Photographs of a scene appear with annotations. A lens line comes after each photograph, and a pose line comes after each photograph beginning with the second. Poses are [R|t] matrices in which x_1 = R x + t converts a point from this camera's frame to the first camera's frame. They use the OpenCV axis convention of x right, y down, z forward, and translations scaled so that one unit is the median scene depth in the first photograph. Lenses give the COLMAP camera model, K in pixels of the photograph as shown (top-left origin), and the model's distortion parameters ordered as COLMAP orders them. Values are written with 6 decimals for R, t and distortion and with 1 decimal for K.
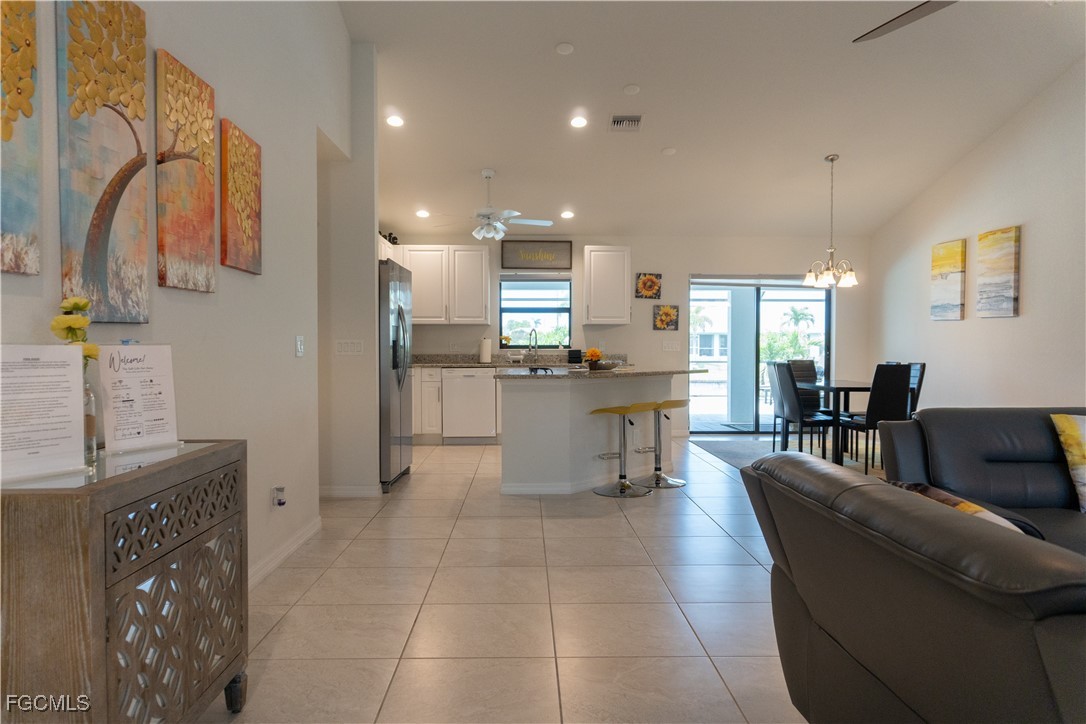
lens RADIAL K [[721.2, 0, 539.3], [0, 721.2, 361.6], [0, 0, 1]] dist [0.001215, -0.005808]
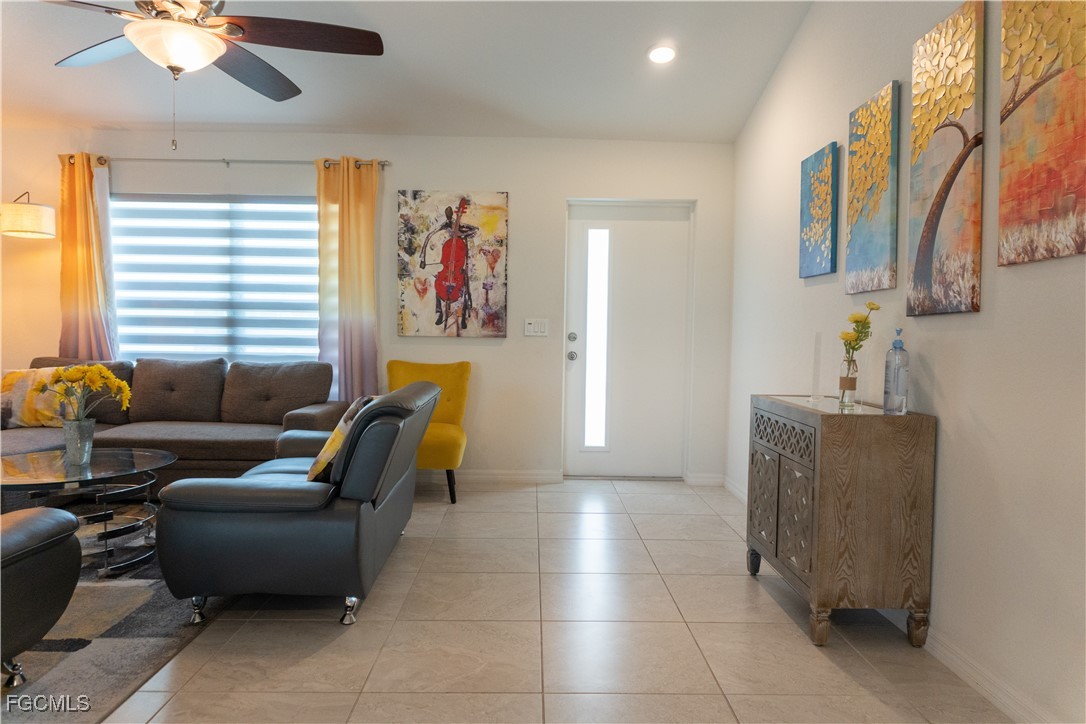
lens RADIAL K [[721.2, 0, 543.6], [0, 721.2, 363.4], [0, 0, 1]] dist [0.001215, -0.005808]
pose [[-0.999897, -0.013998, 0.003049, 0.029472], [-0.013757, 0.997572, 0.068276, -0.043604], [-0.003998, 0.068227, -0.997662, 2.074149]]
